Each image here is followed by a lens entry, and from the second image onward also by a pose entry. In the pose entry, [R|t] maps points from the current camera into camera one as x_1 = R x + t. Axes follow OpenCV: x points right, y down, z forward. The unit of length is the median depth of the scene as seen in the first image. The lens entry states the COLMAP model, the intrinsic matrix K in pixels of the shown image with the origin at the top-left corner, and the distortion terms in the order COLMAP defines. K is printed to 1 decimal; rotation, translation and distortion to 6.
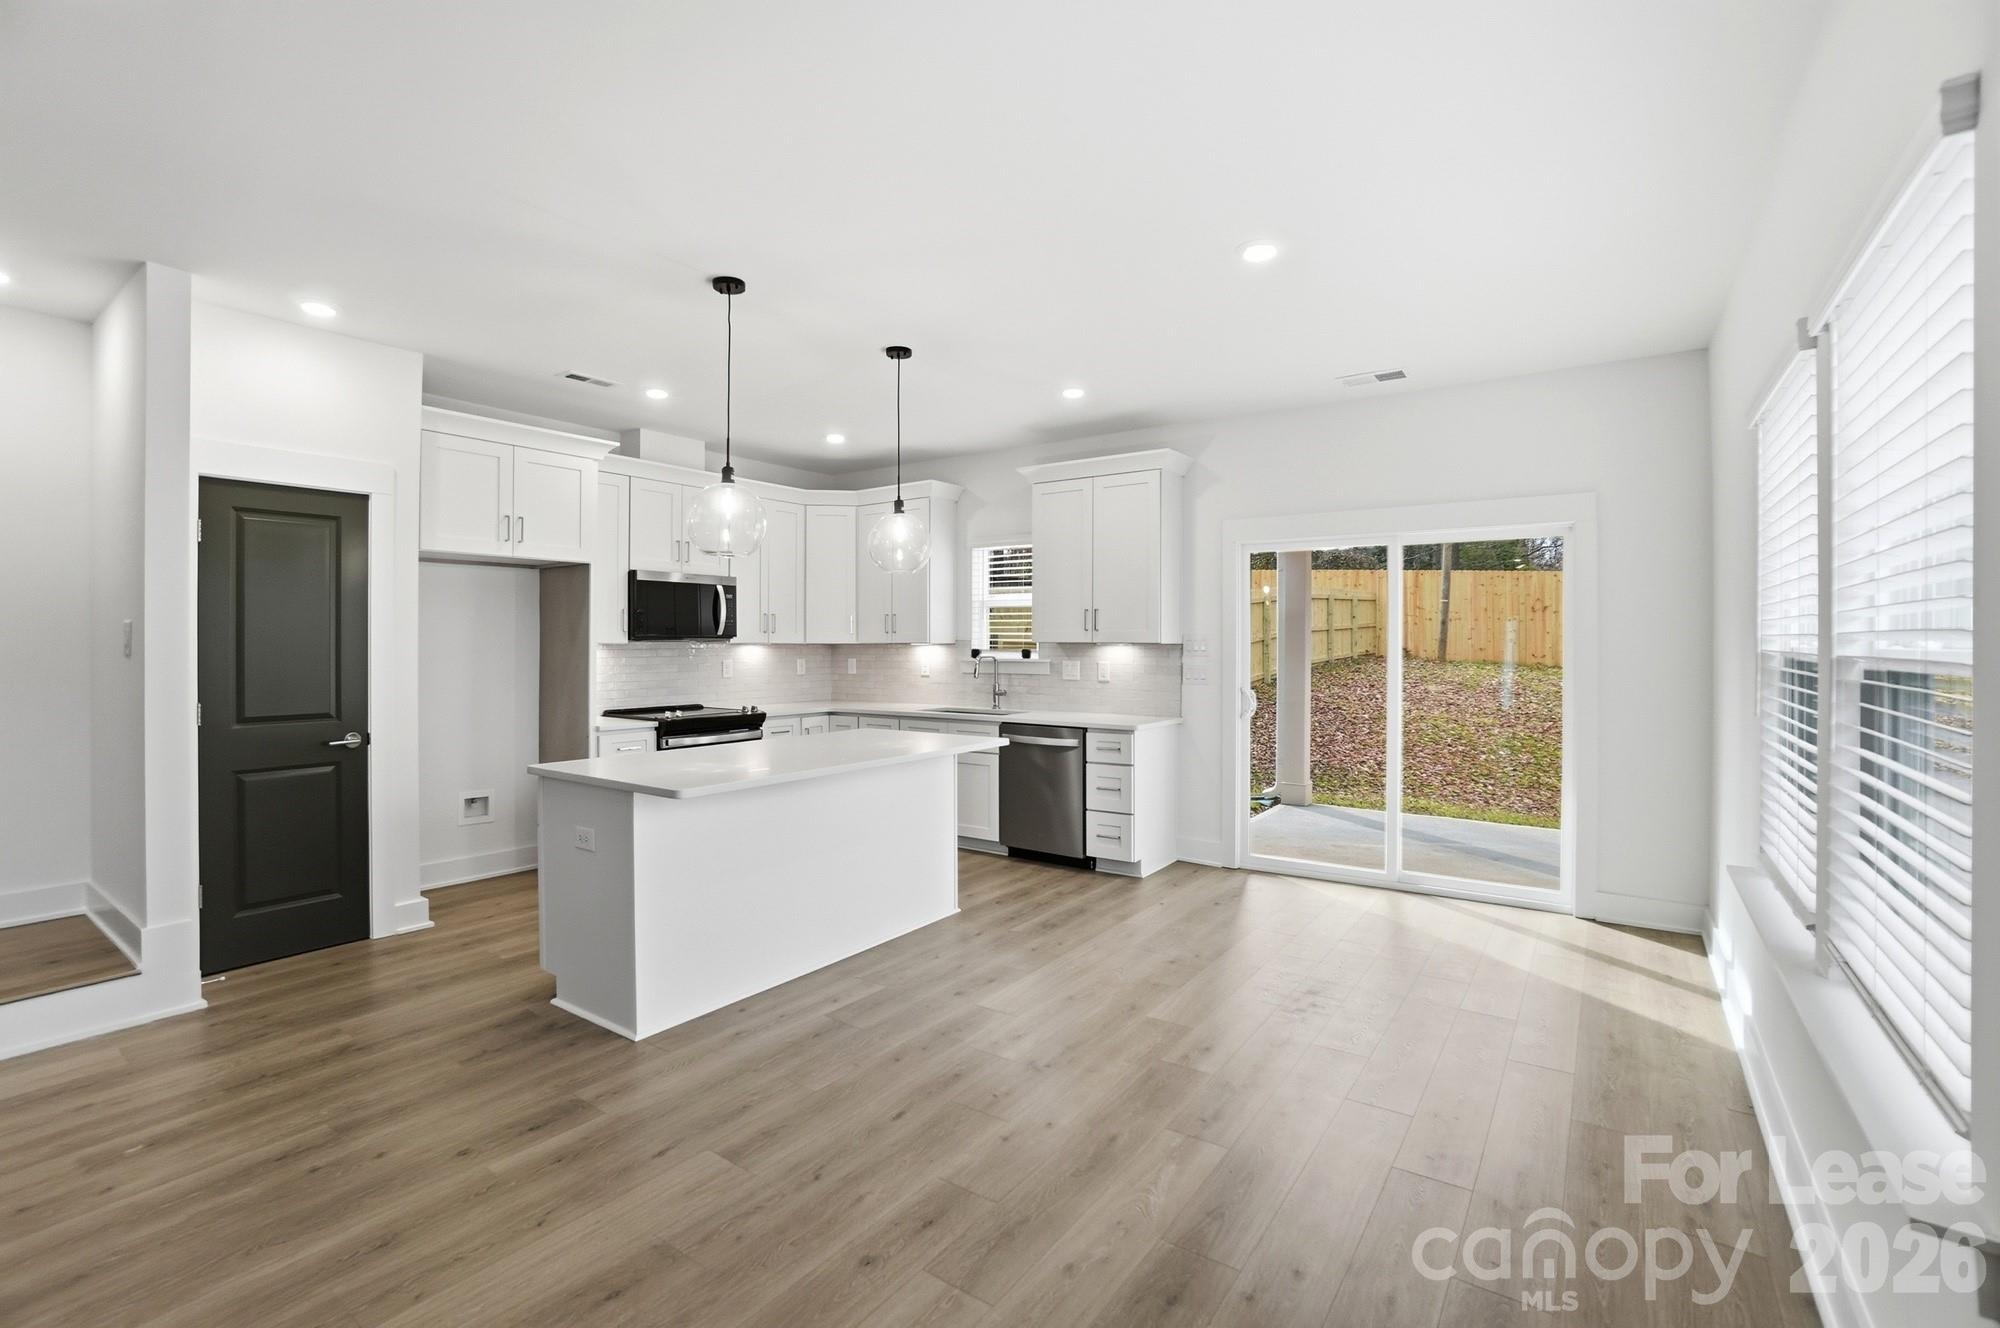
lens RADIAL K [[890.3, 0, 993.5], [0, 890.3, 646.7], [0, 0, 1]] dist [-0.063983, 0.021381]
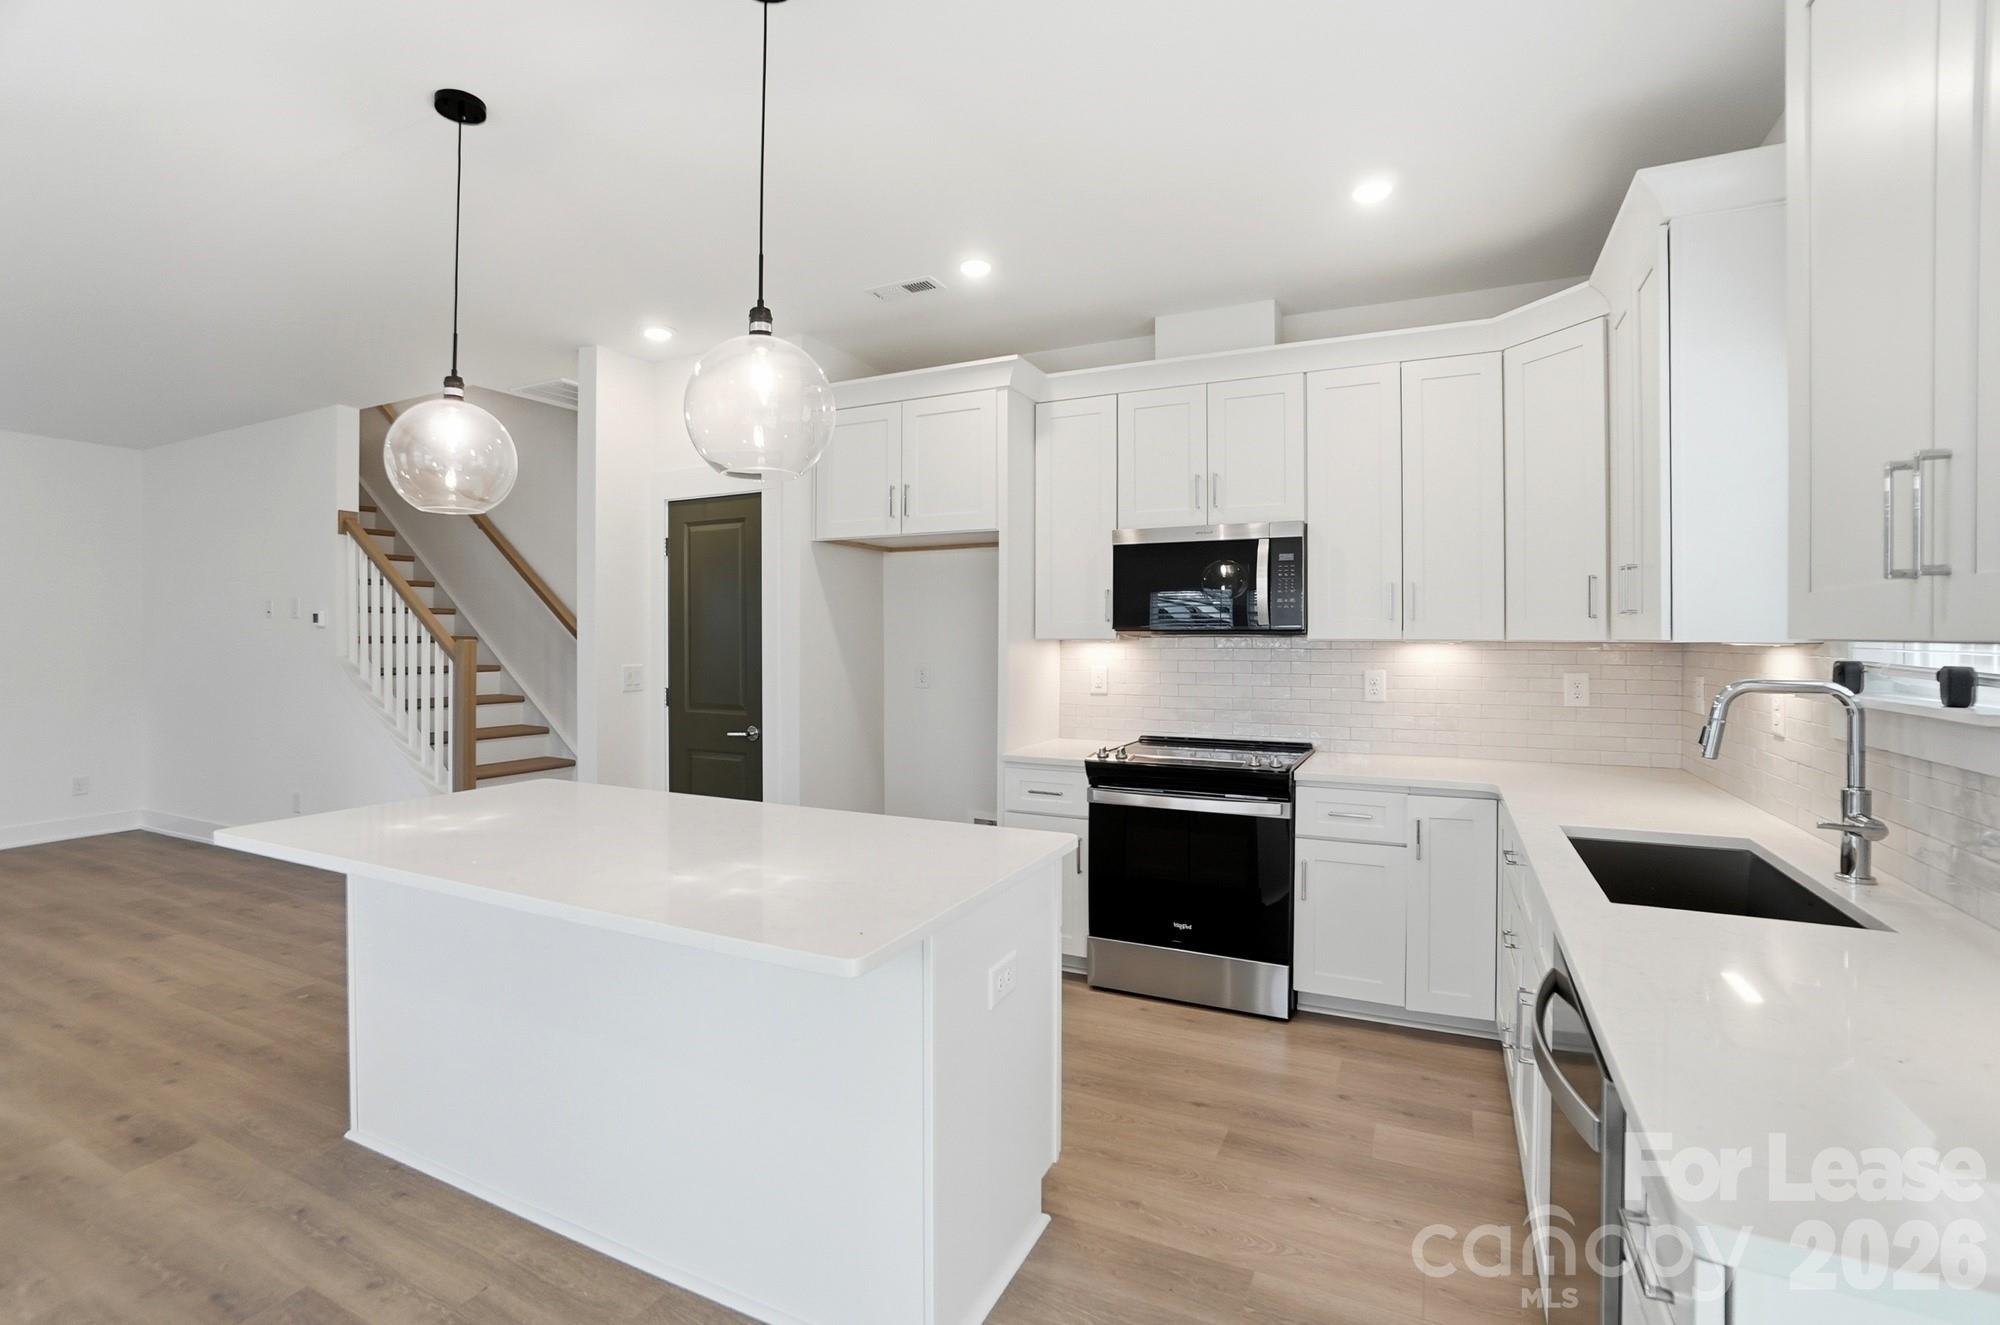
lens RADIAL K [[903.8, 0, 986.4], [0, 903.8, 635.9], [0, 0, 1]] dist [-0.064940, 0.023689]
pose [[0.158849, -0.001393, -0.987302, 0.261122], [-0.003694, 0.999991, -0.002005, -0.005345], [0.987296, 0.003966, 0.158843, 0.799425]]
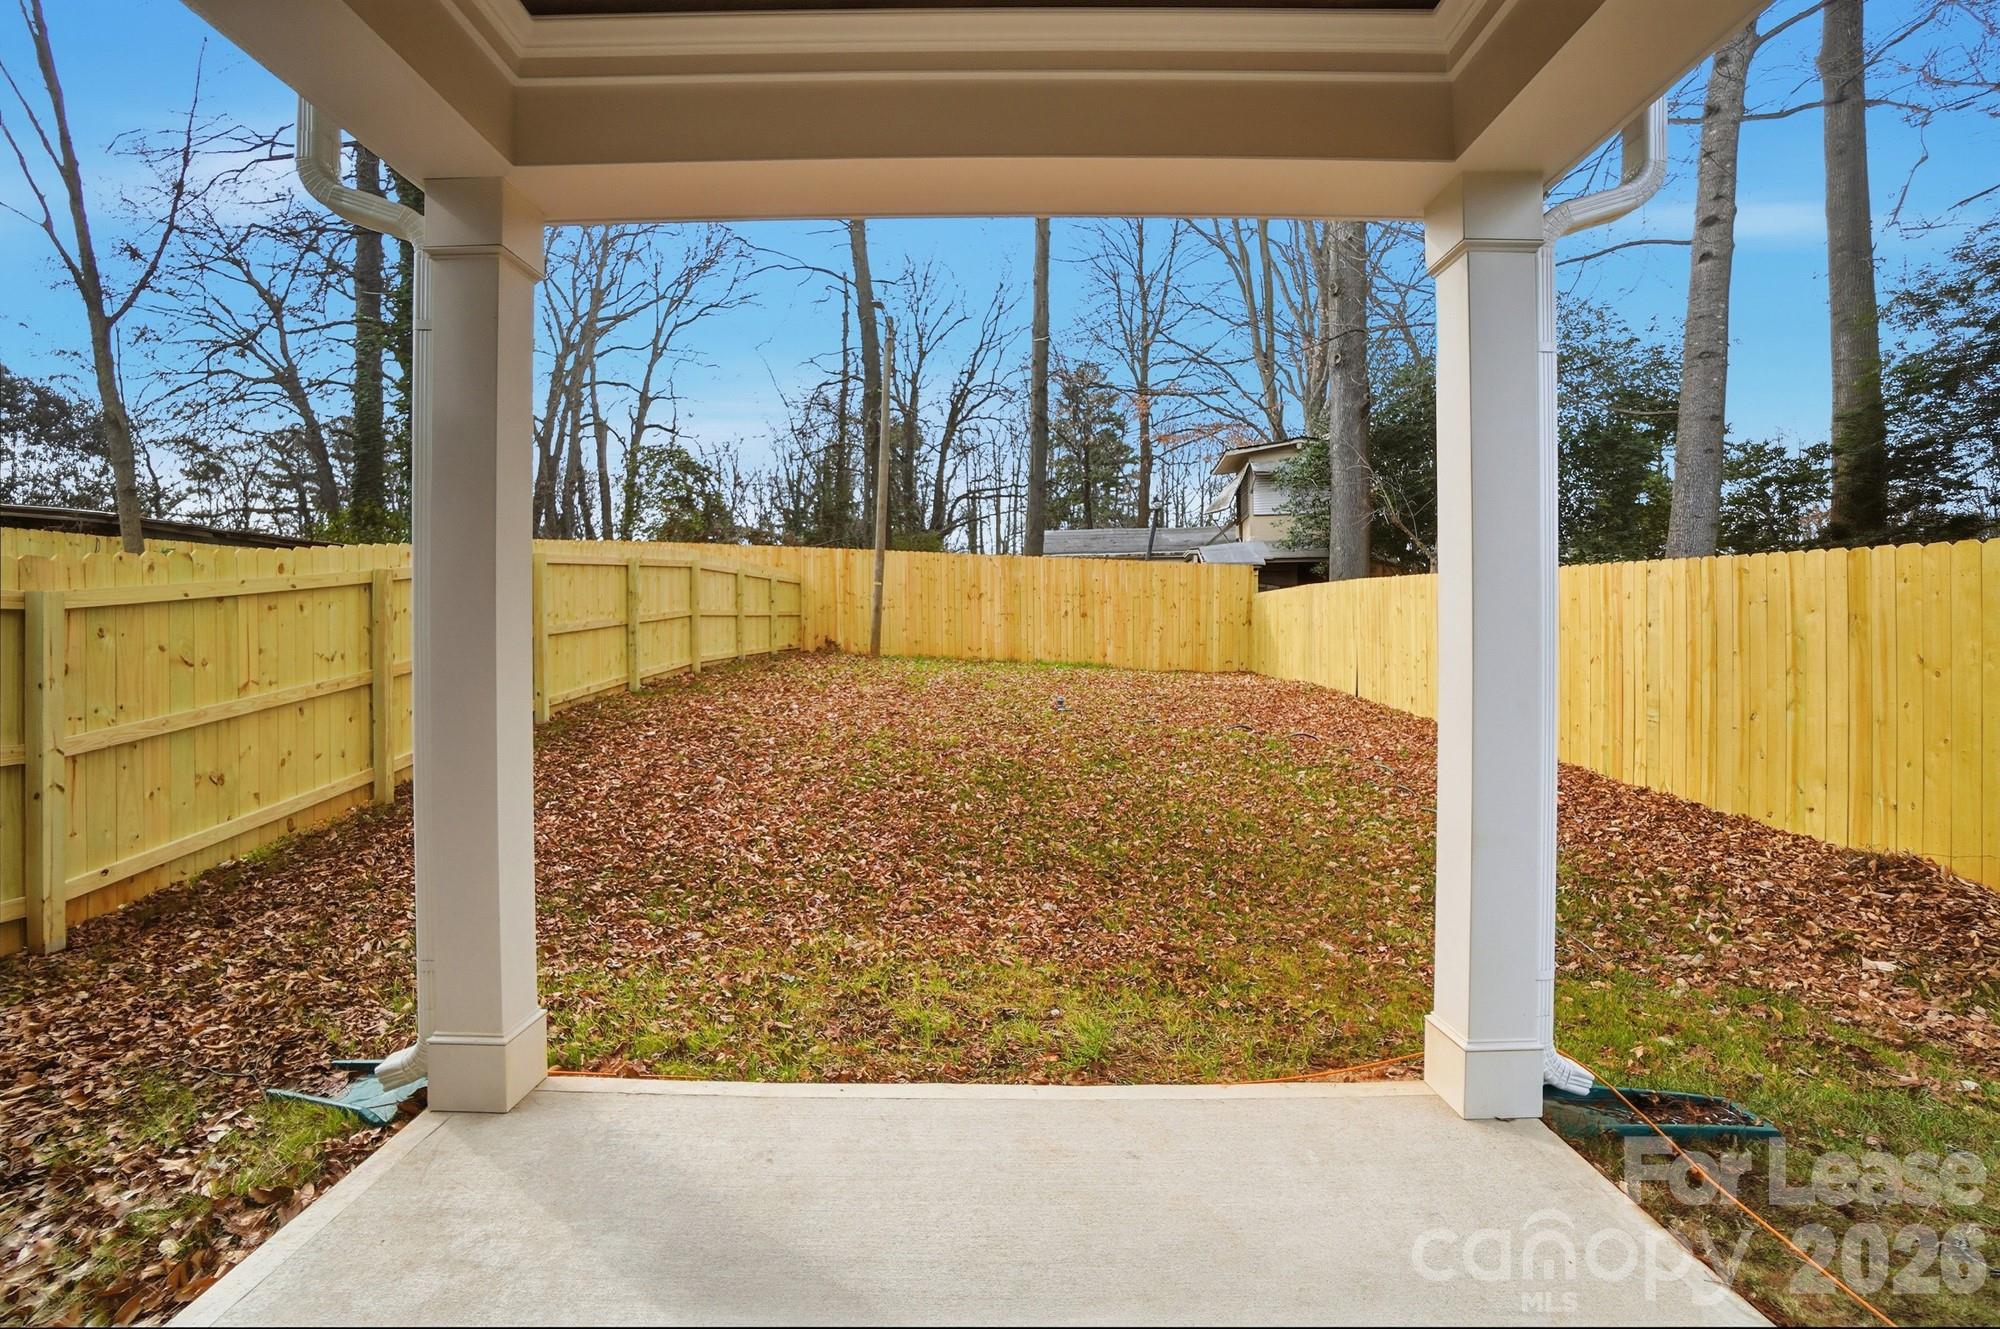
lens RADIAL K [[876.2, 0, 995.5], [0, 876.2, 649.6], [0, 0, 1]] dist [-0.044814, 0.014472]
pose [[0.815928, -0.008751, 0.578088, 0.473024], [0.008539, 0.999959, 0.003085, 0.034771], [-0.578091, 0.002419, 0.815969, 0.976005]]
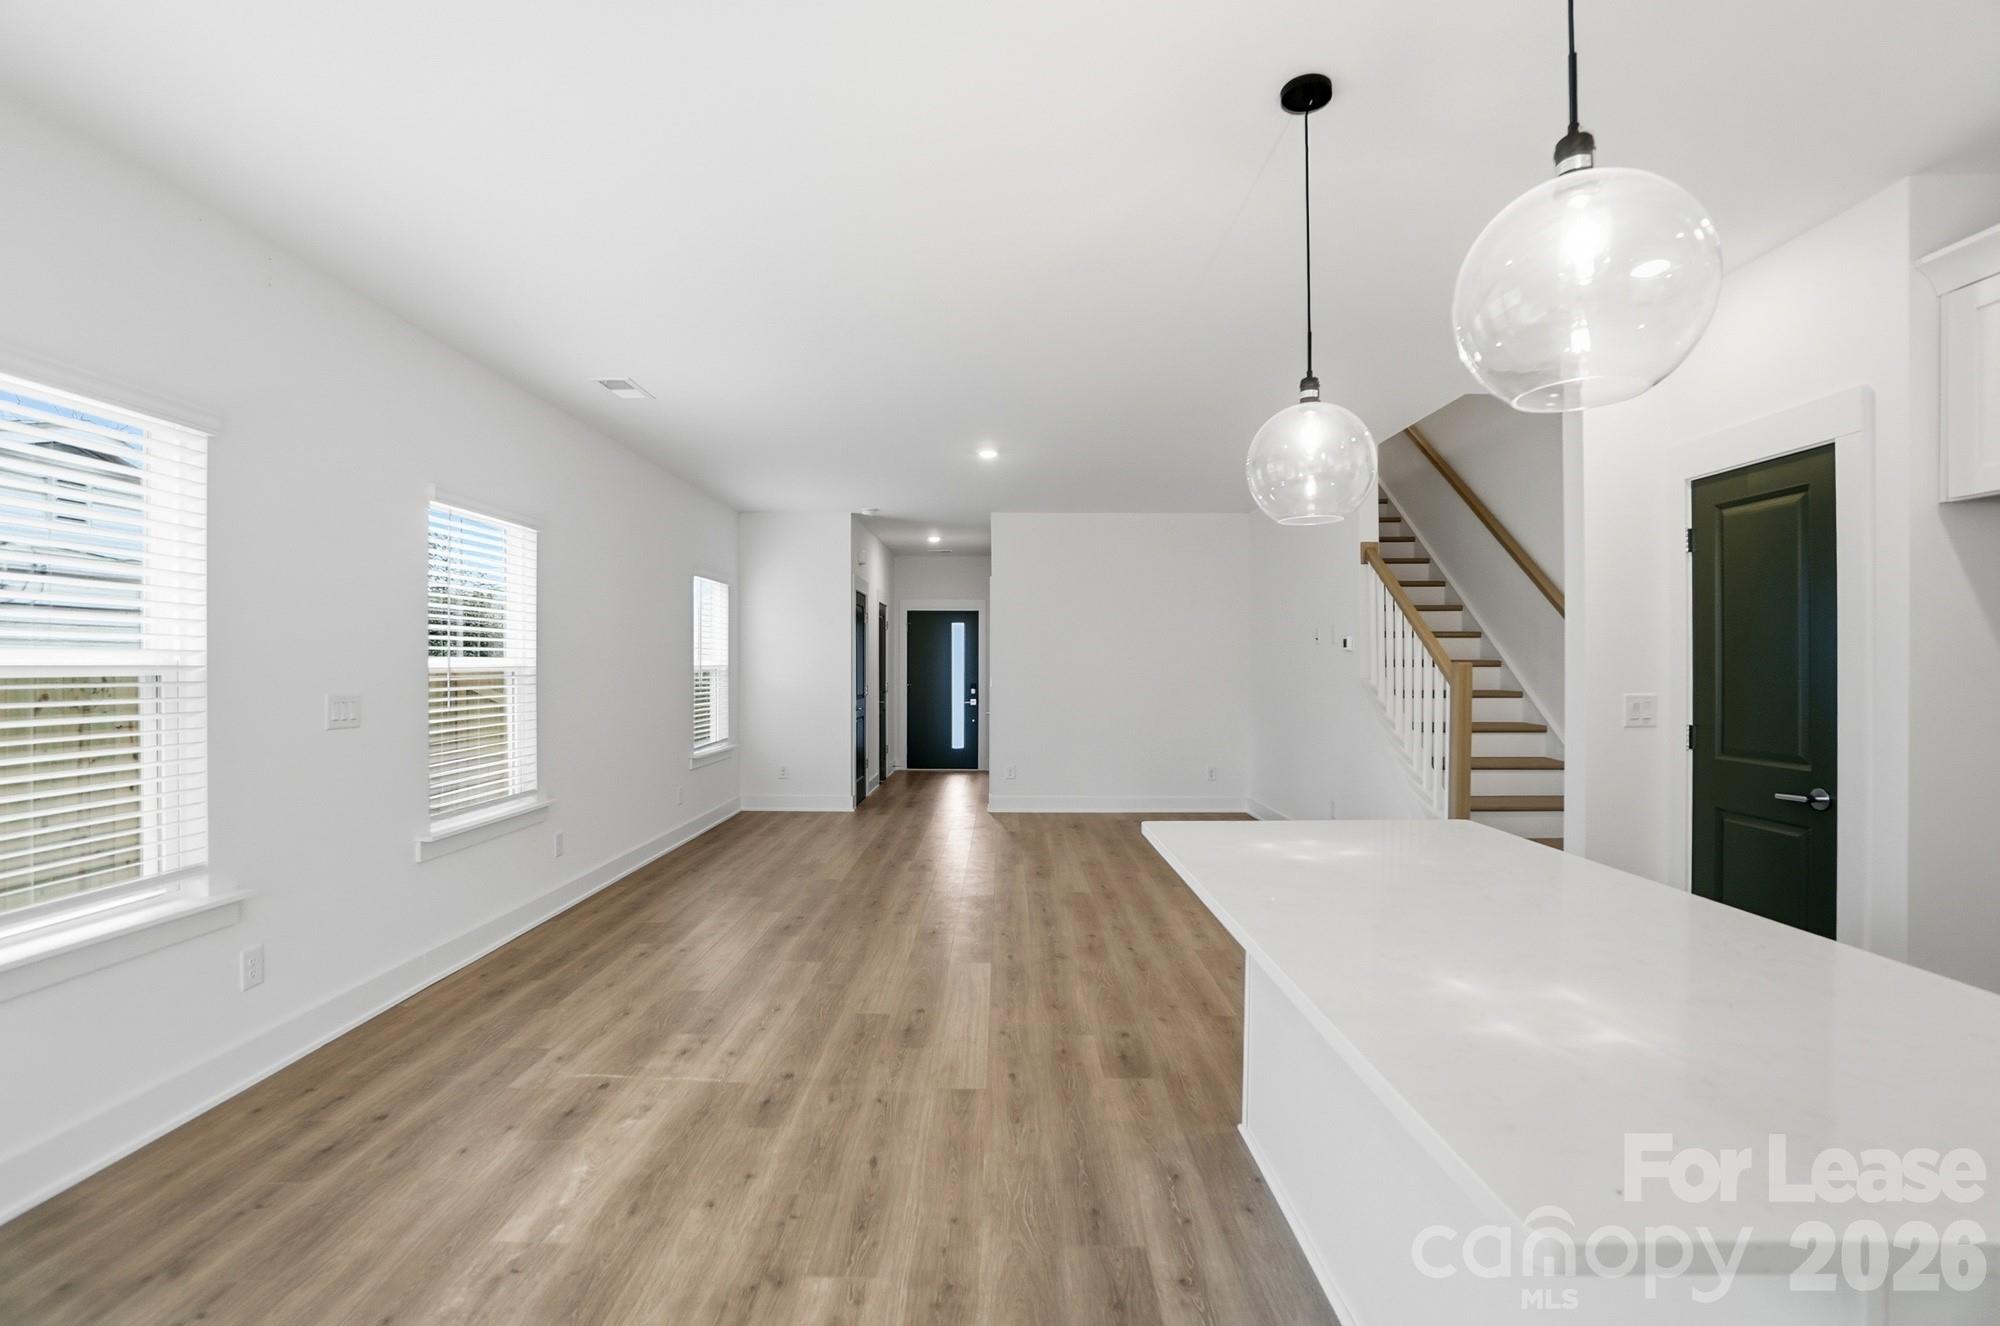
lens RADIAL K [[896.8, 0, 995.0], [0, 896.8, 665.5], [0, 0, 1]] dist [-0.067239, 0.024418]
pose [[-0.818983, -0.000492, -0.573818, 0.152499], [-0.004264, 0.999977, 0.005229, -0.001265], [0.573802, 0.006729, -0.818966, 0.859152]]
